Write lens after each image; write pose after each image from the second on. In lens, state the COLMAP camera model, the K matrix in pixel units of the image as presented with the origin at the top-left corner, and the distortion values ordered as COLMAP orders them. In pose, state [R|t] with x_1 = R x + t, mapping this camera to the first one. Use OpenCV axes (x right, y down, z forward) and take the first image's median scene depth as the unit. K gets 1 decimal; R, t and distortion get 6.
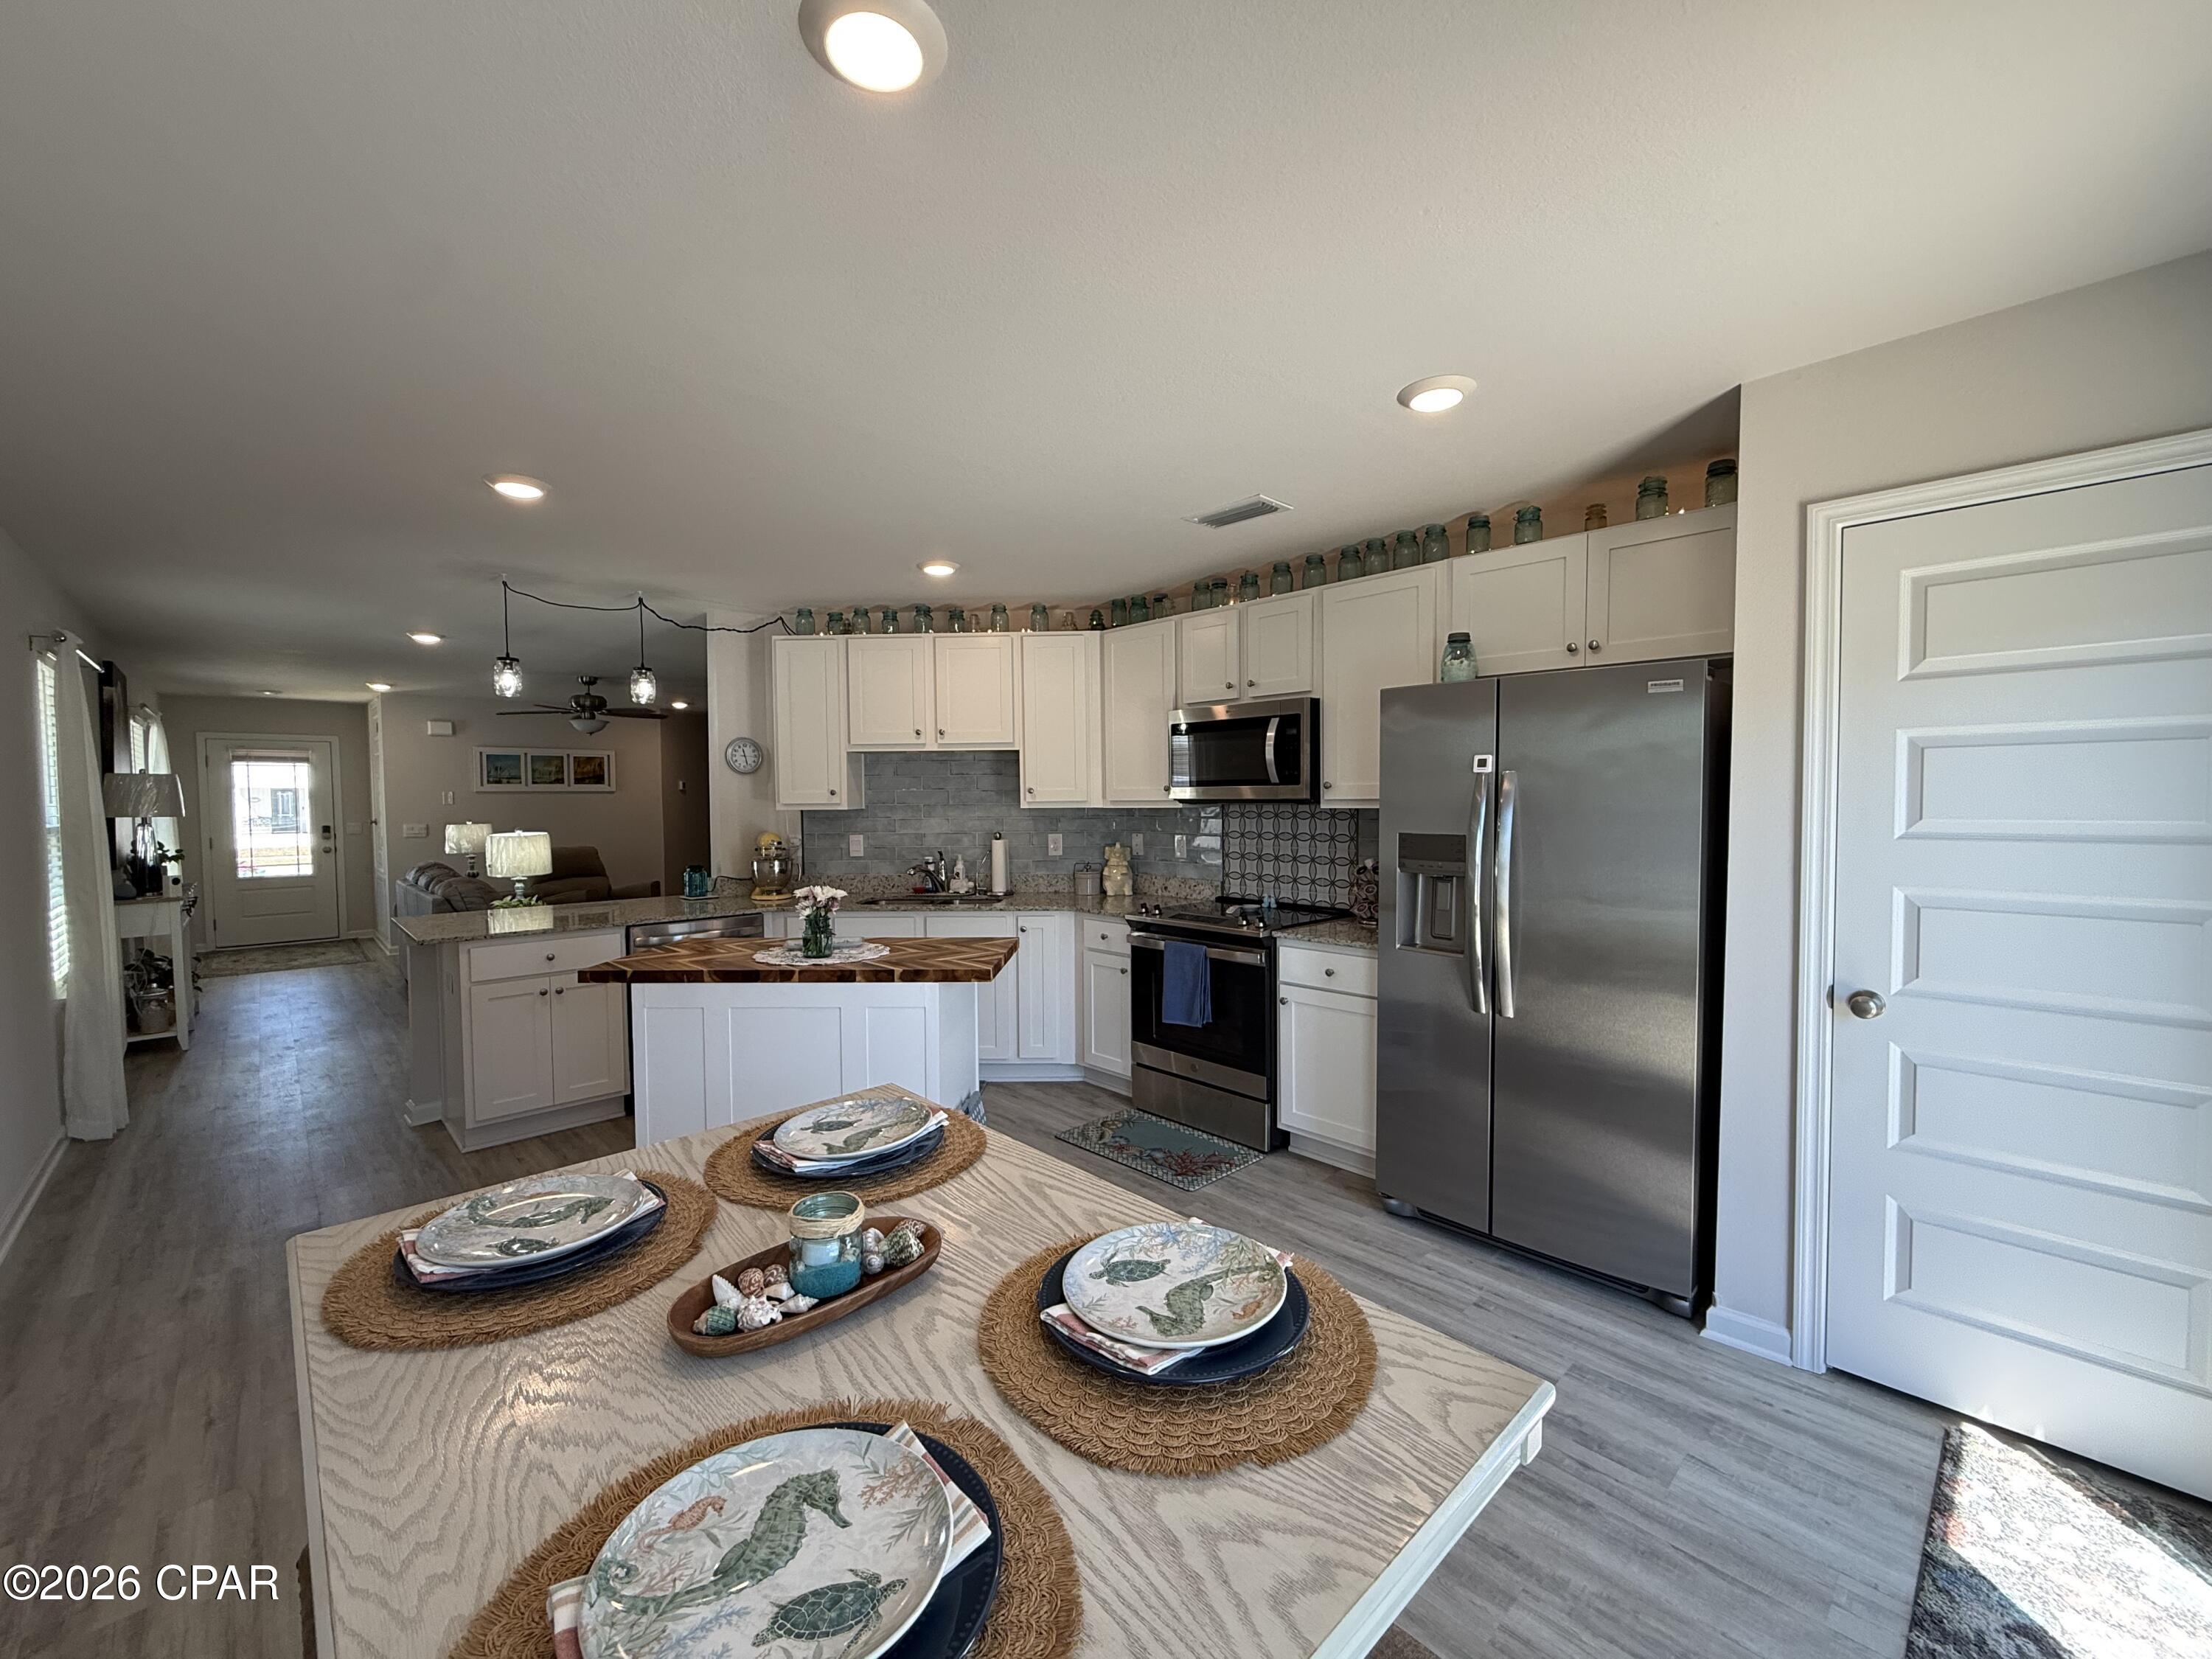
lens RADIAL K [[897.6, 0, 1108.5], [0, 897.6, 830.2], [0, 0, 1]] dist [0.000148, -0.000508]
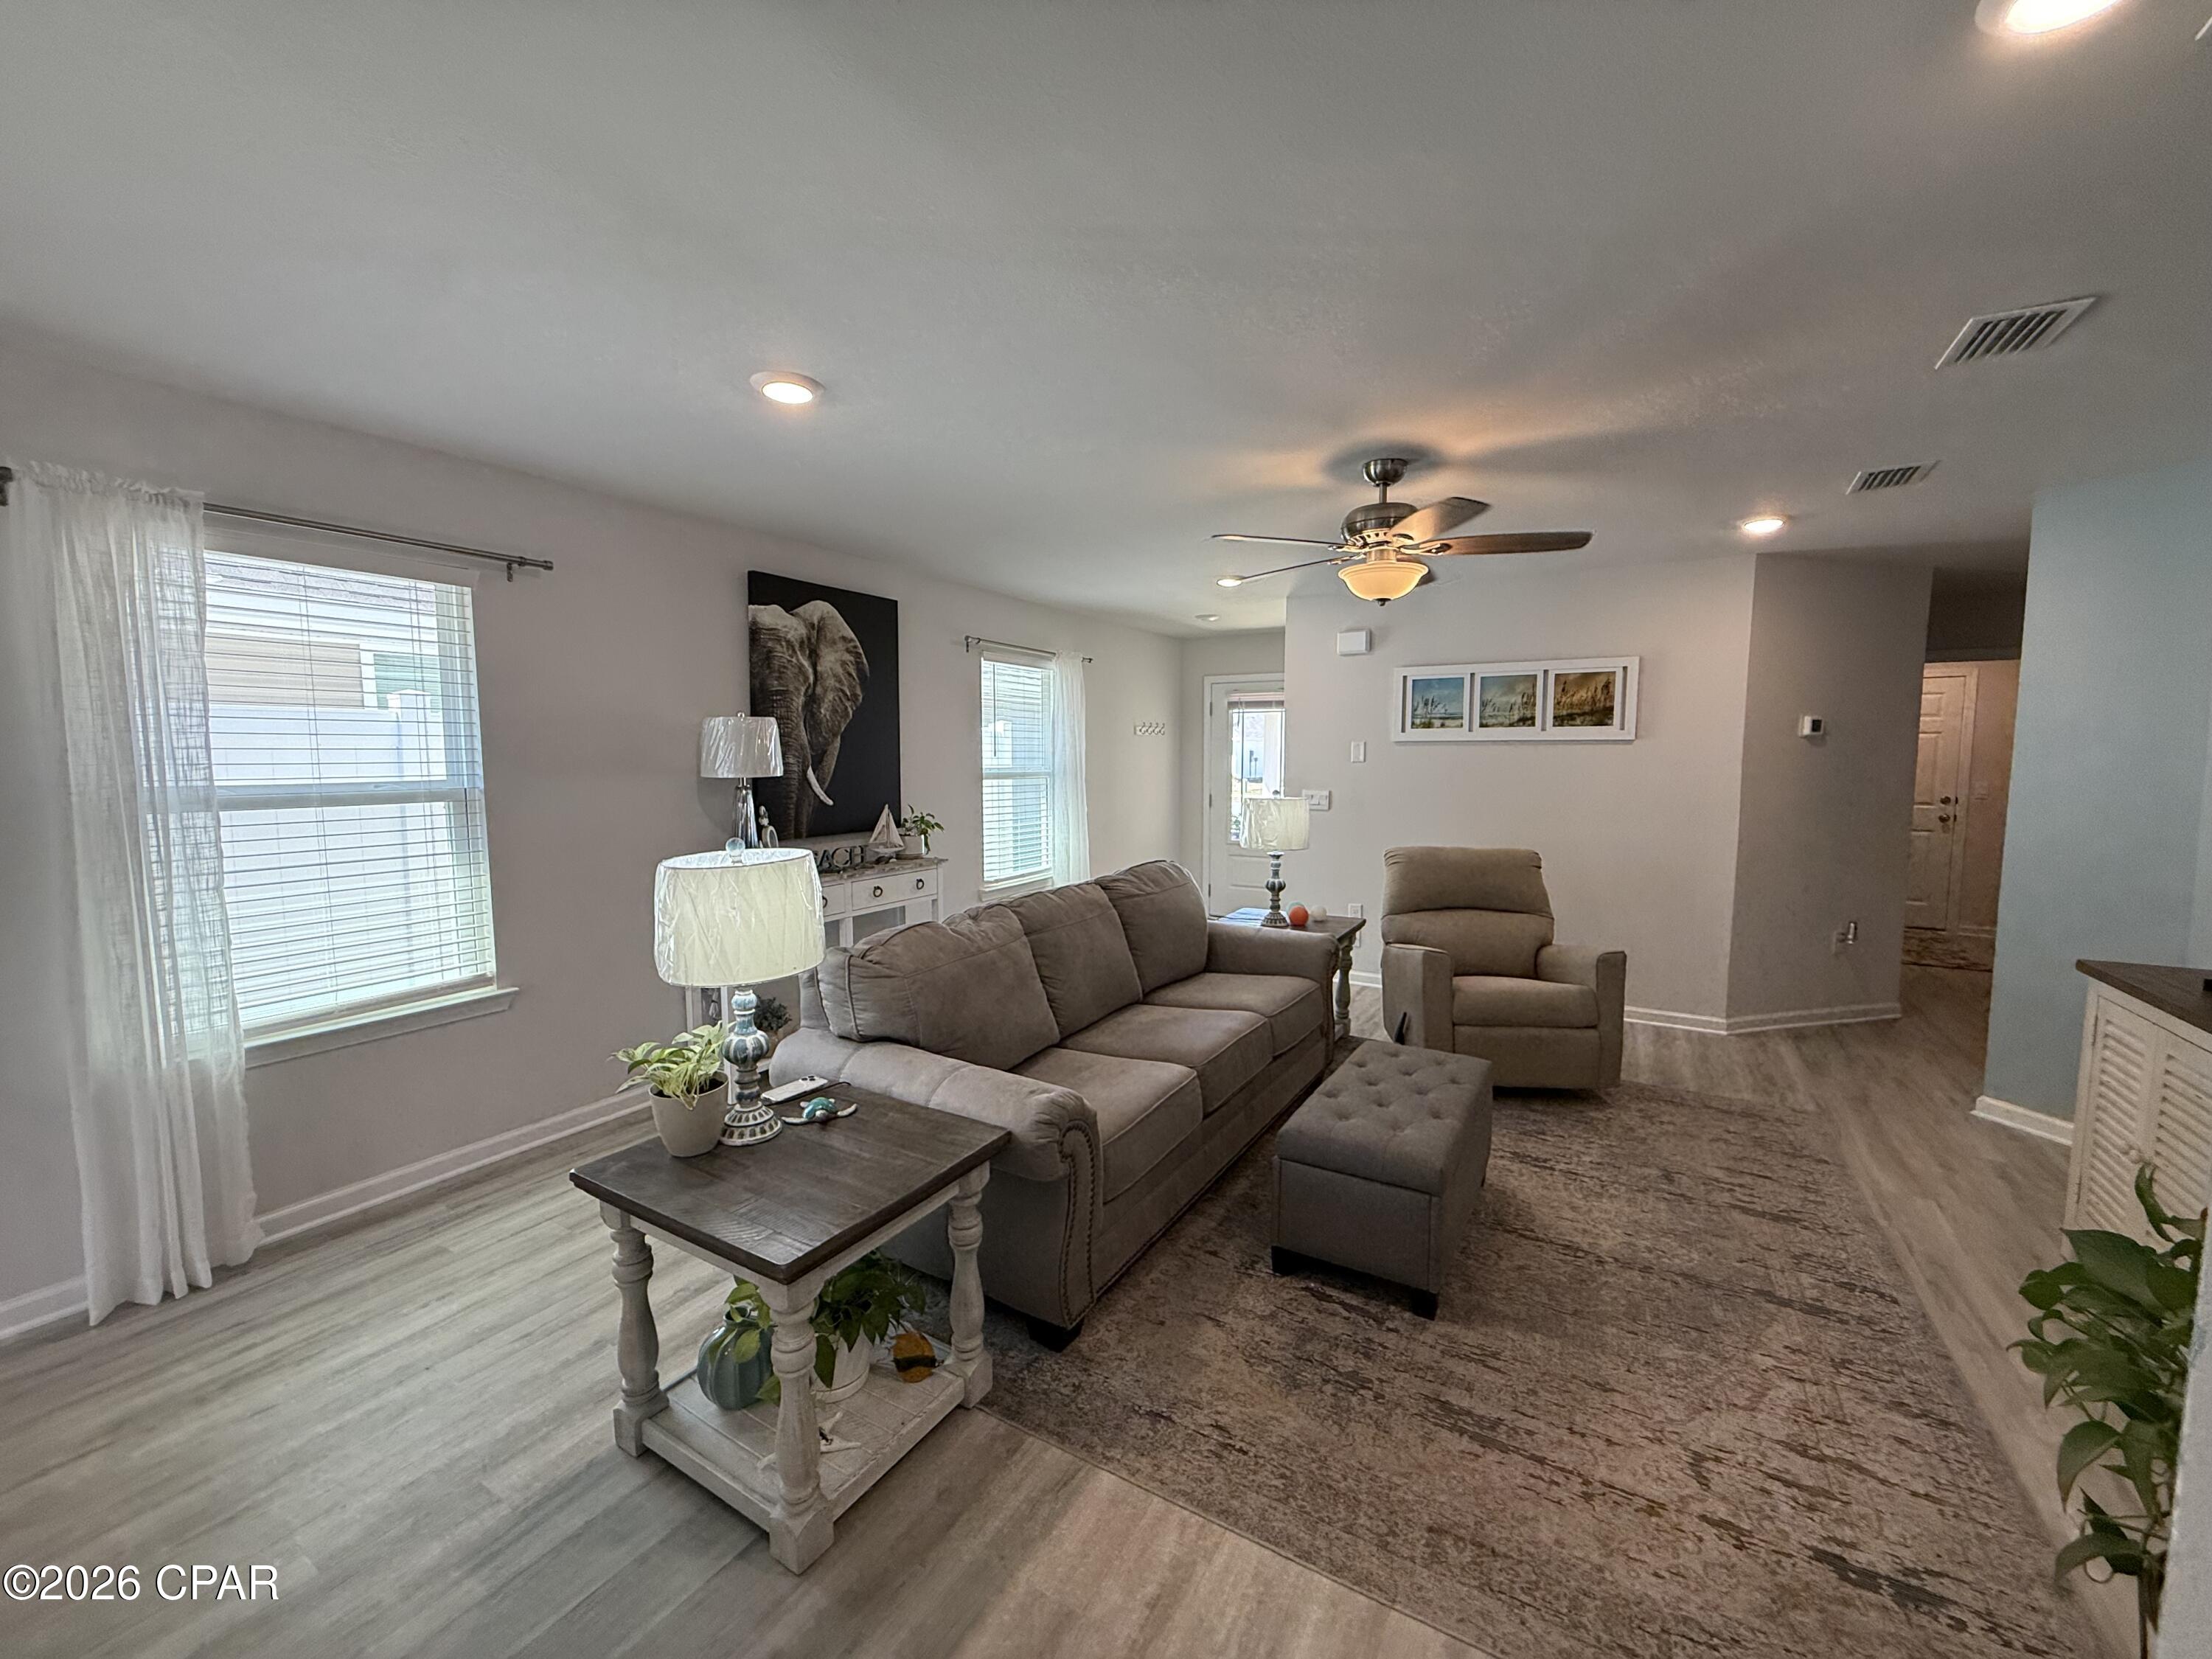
lens RADIAL K [[879.6, 0, 1104.1], [0, 879.6, 830.4], [0, 0, 1]] dist [0.000227, -0.000385]
pose [[0.271820, 0.091431, -0.957995, -0.429652], [-0.038288, 0.995716, 0.084167, -0.062342], [0.961586, 0.013801, 0.274156, 1.586106]]
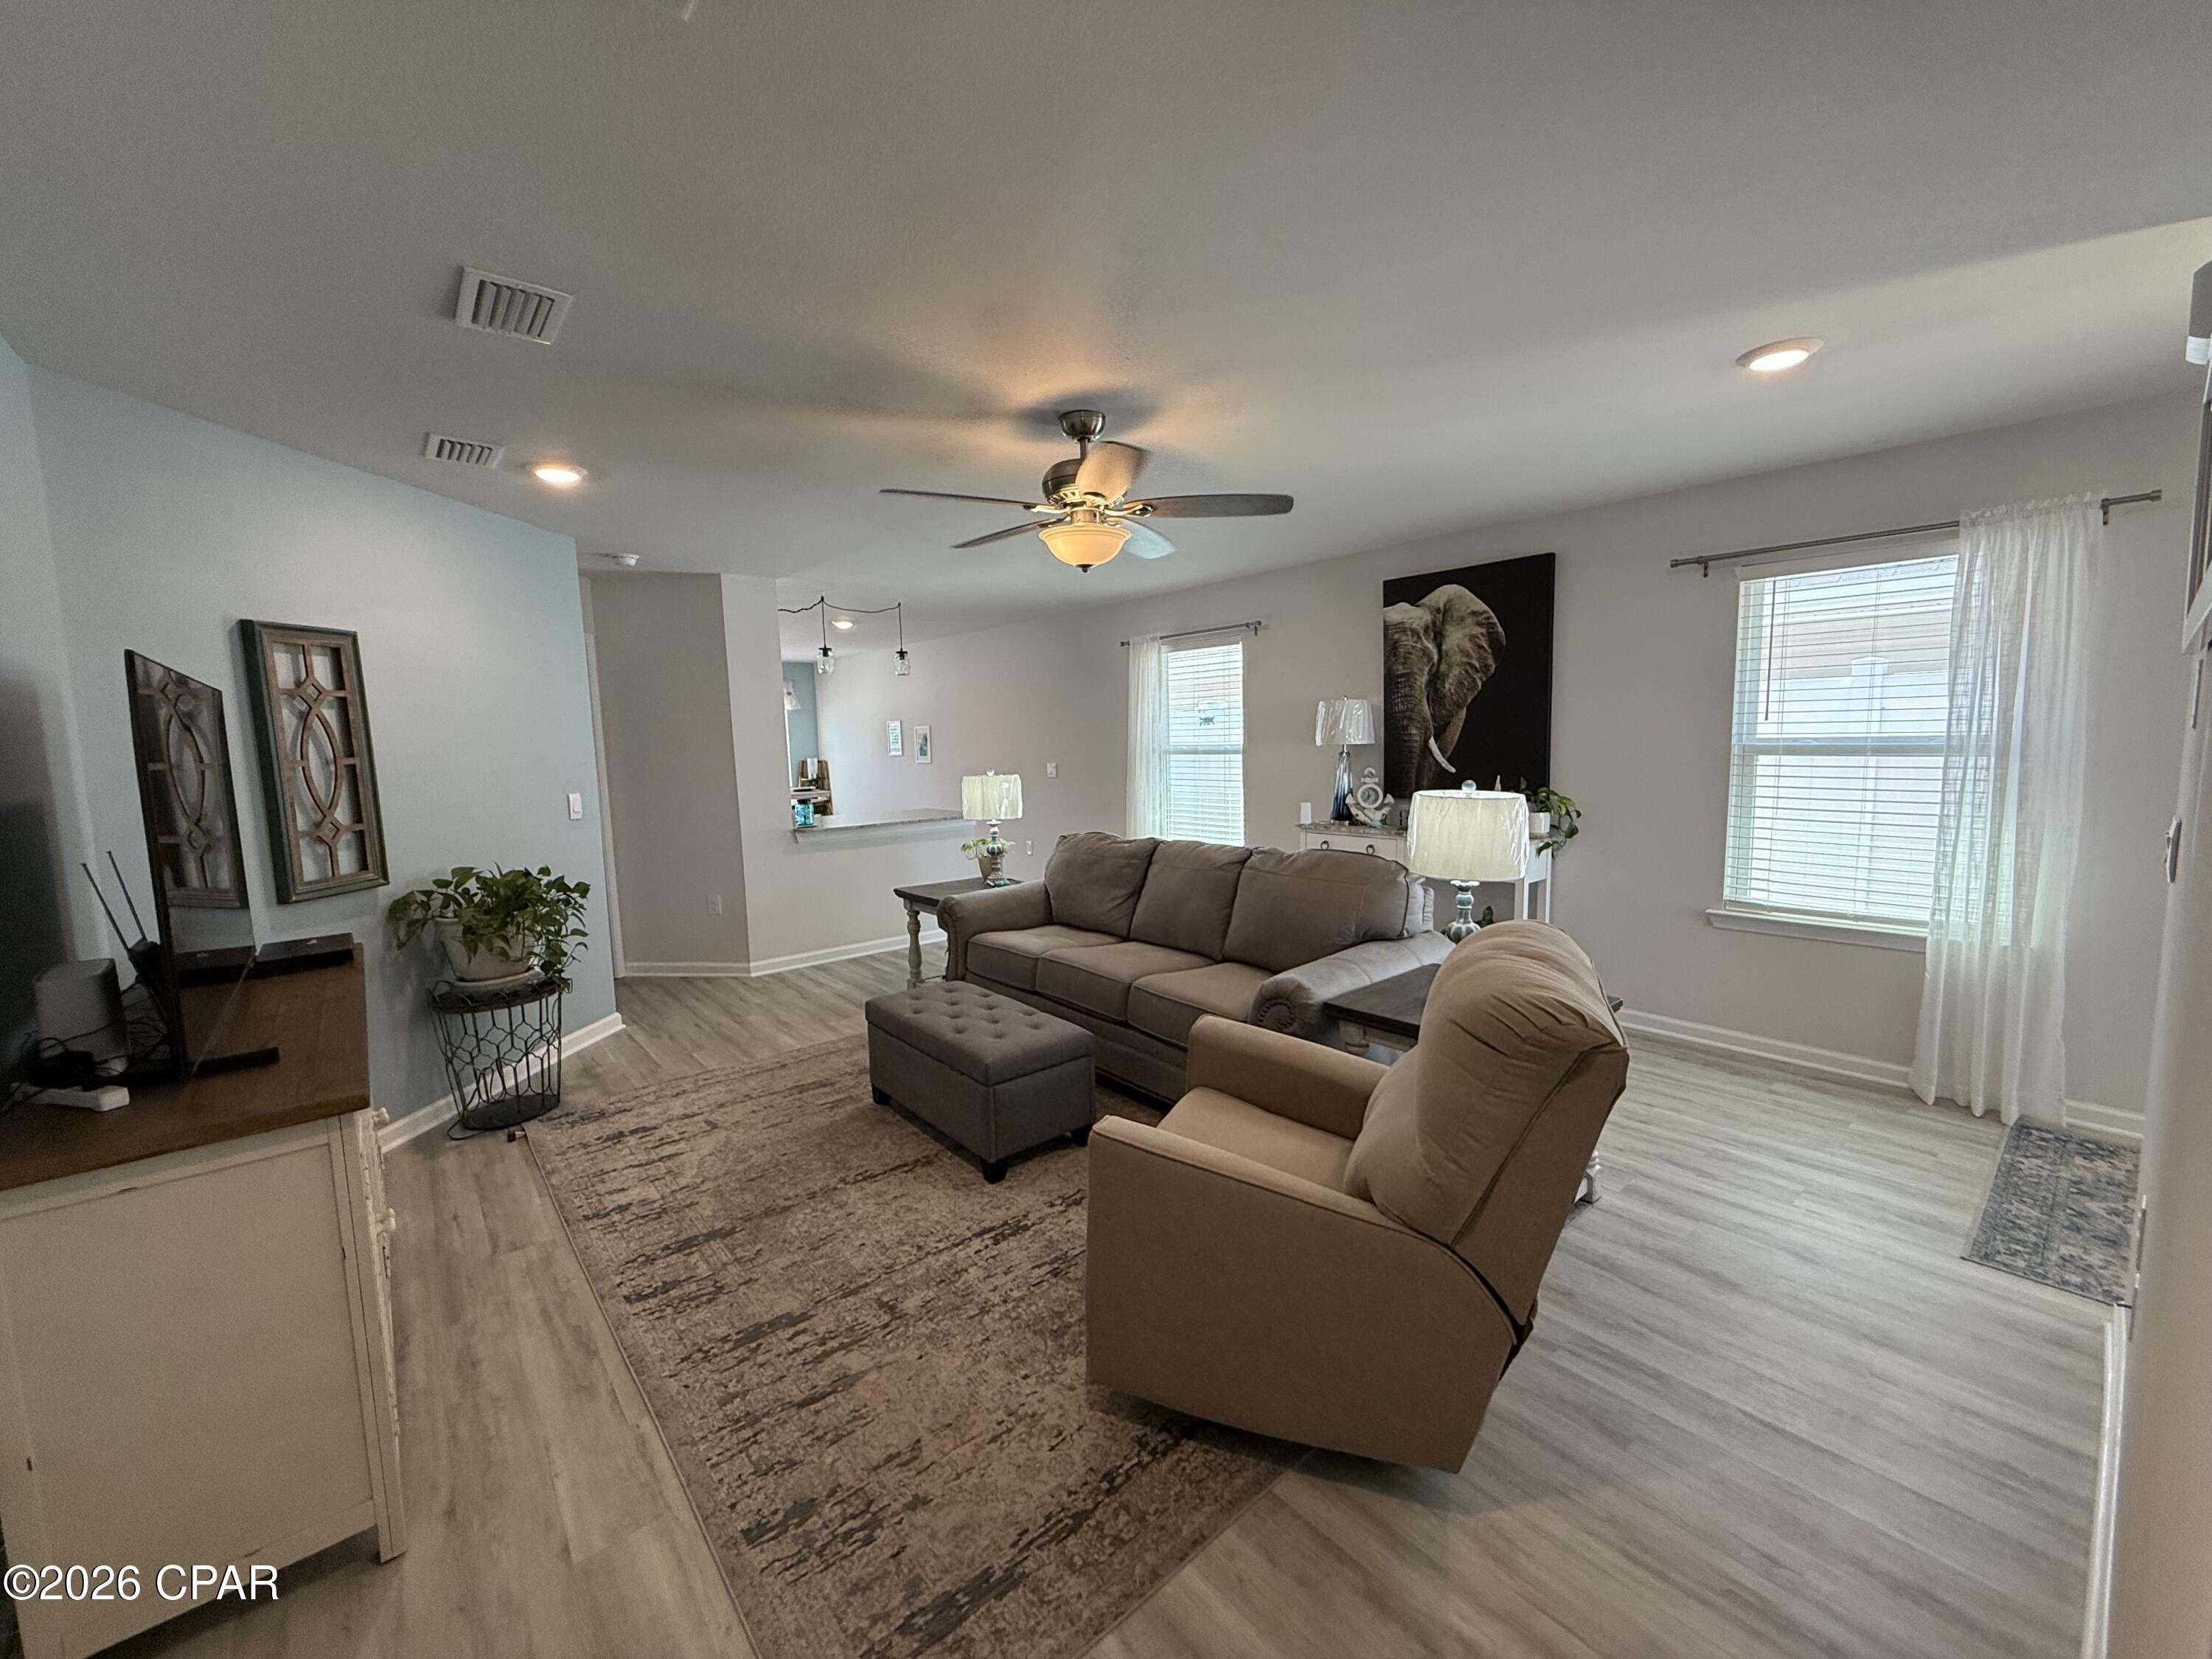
lens RADIAL K [[879.6, 0, 1104.1], [0, 879.6, 830.4], [0, 0, 1]] dist [0.000227, -0.000385]
pose [[-0.997835, 0.025622, 0.060568, -1.259608], [0.034117, 0.989037, 0.143675, -0.101502], [-0.056222, 0.145430, -0.987770, 2.902059]]
